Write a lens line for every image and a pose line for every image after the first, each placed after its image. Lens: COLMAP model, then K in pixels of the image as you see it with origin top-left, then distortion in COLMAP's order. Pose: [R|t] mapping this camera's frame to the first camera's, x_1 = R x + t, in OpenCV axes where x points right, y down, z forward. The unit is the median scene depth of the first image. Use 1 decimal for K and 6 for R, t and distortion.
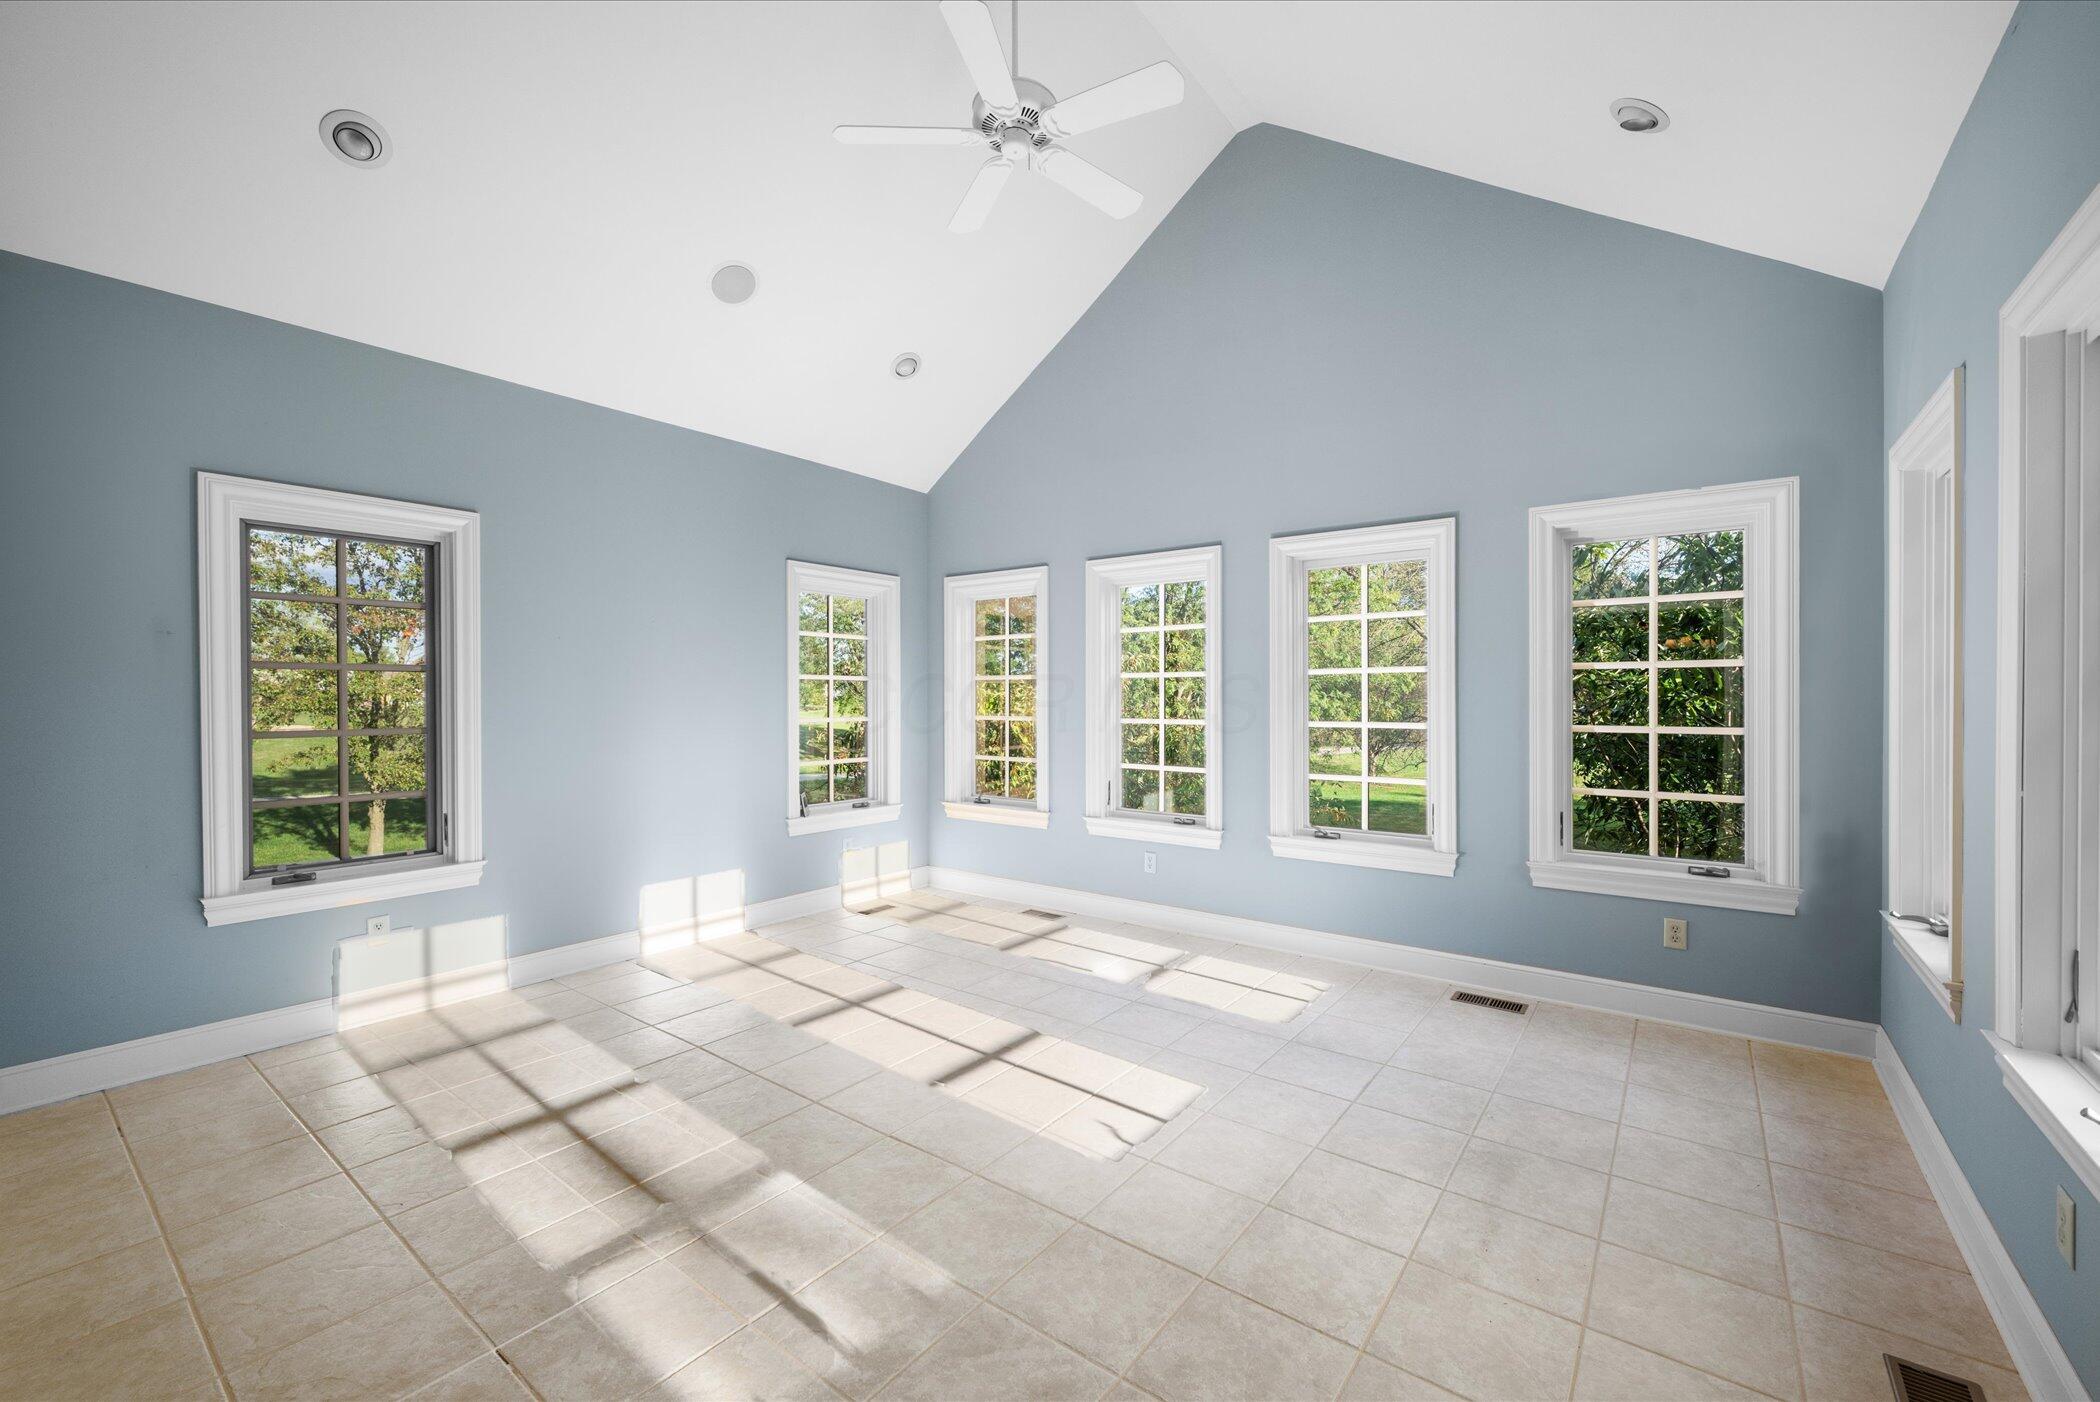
lens RADIAL K [[837.2, 0, 1067.7], [0, 837.2, 710.7], [0, 0, 1]] dist [-0.000739, 0.000000]
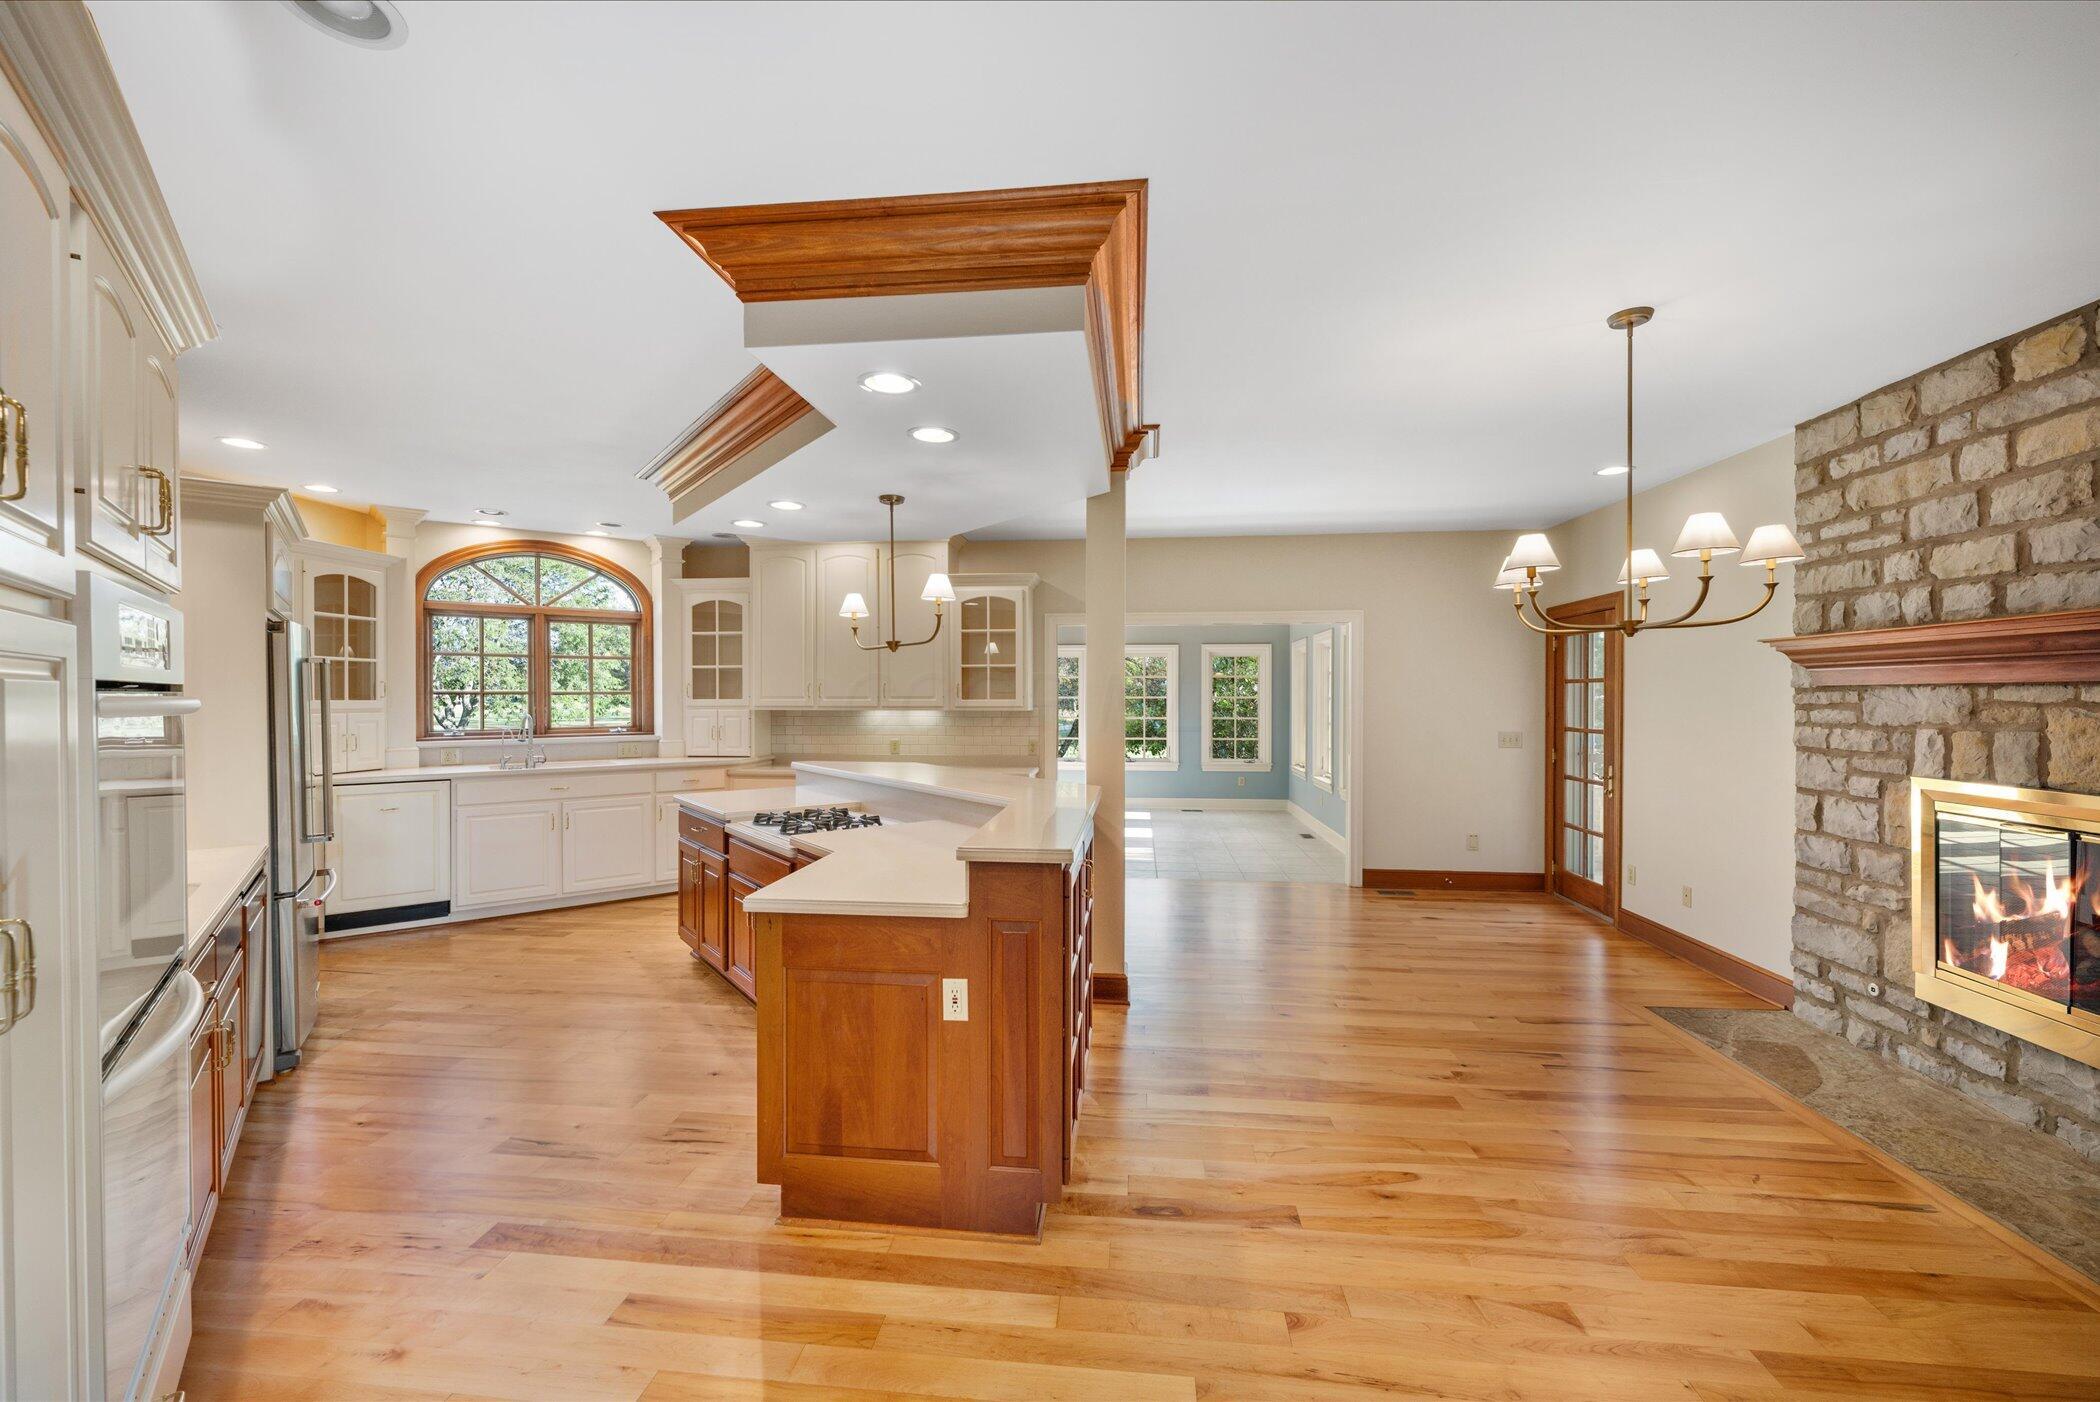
lens RADIAL K [[837.2, 0, 1050.5], [0, 837.2, 701.4], [0, 0, 1]] dist [-0.000739, 0.000000]
pose [[0.857848, 0.004850, 0.513880, -1.503835], [-0.003713, 0.999988, -0.003239, -0.030058], [-0.513890, 0.000871, 0.857856, -1.338629]]
